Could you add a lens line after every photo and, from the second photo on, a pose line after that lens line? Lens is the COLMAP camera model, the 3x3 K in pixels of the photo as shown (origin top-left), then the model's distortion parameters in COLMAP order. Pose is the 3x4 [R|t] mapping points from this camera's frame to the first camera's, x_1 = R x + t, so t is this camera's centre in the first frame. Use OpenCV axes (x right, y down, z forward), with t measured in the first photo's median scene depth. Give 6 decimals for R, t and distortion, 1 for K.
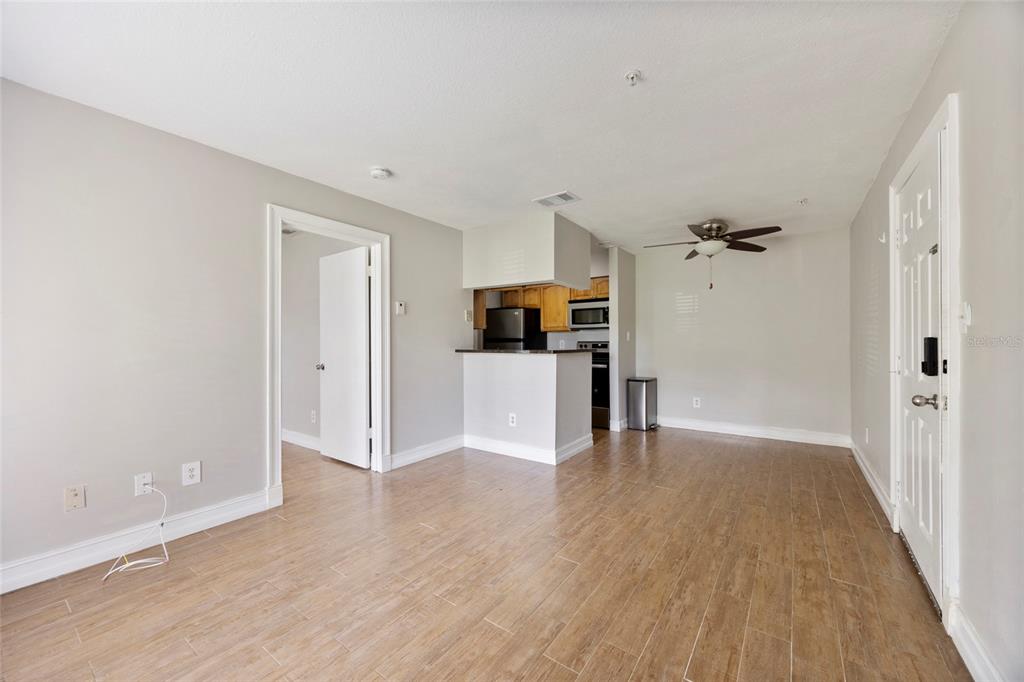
lens RADIAL K [[392.3, 0, 514.7], [0, 392.3, 343.3], [0, 0, 1]] dist [-0.005985, -0.000109]
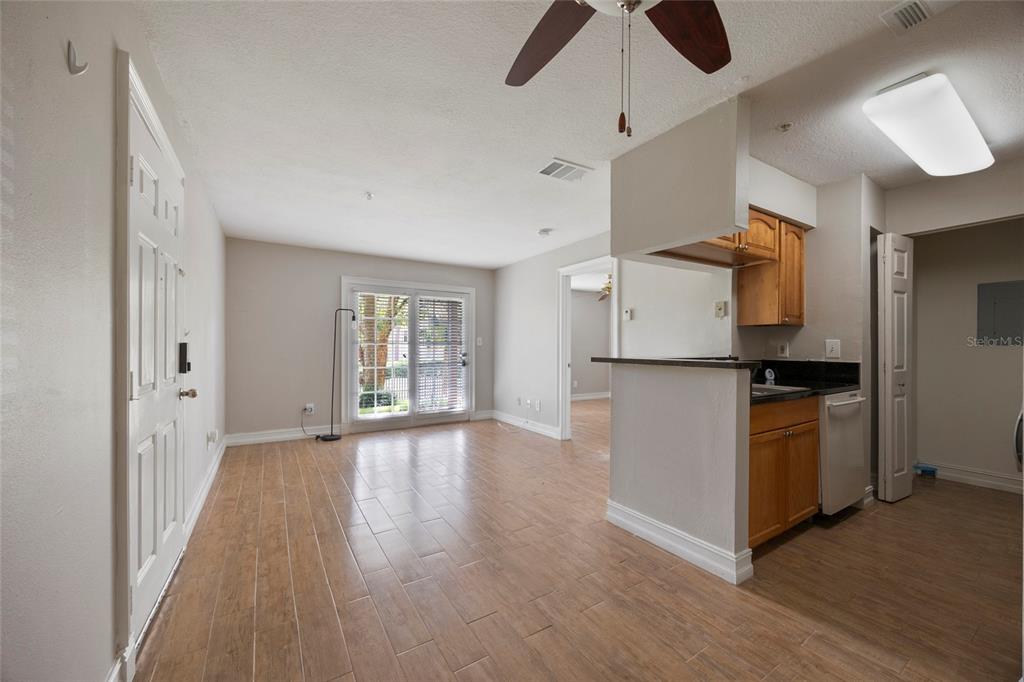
lens RADIAL K [[392.3, 0, 512.5], [0, 392.3, 346.3], [0, 0, 1]] dist [-0.005985, -0.000109]
pose [[-0.386062, 0.001481, -0.922472, 1.412345], [-0.003258, 0.999990, 0.002969, -0.009085], [0.922467, 0.004152, -0.386053, 1.908203]]
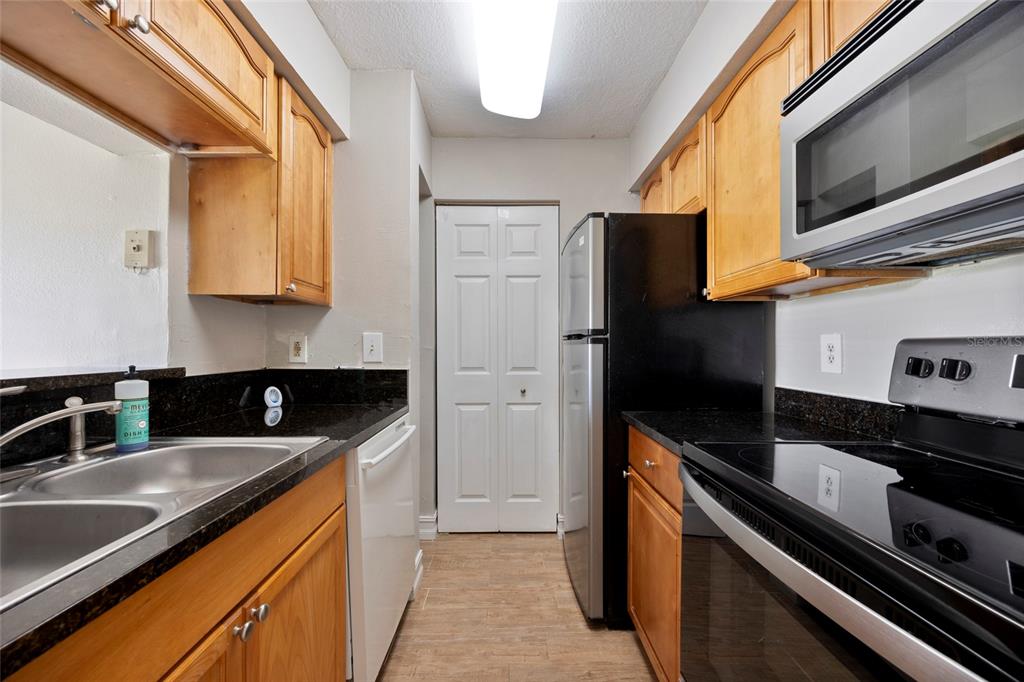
lens RADIAL K [[392.3, 0, 509.8], [0, 392.3, 344.7], [0, 0, 1]] dist [-0.005985, -0.000109]
pose [[0.576829, -0.001042, -0.816864, 0.563078], [-0.002824, 0.999991, -0.003270, -0.003771], [0.816860, 0.004192, 0.576820, 2.172046]]
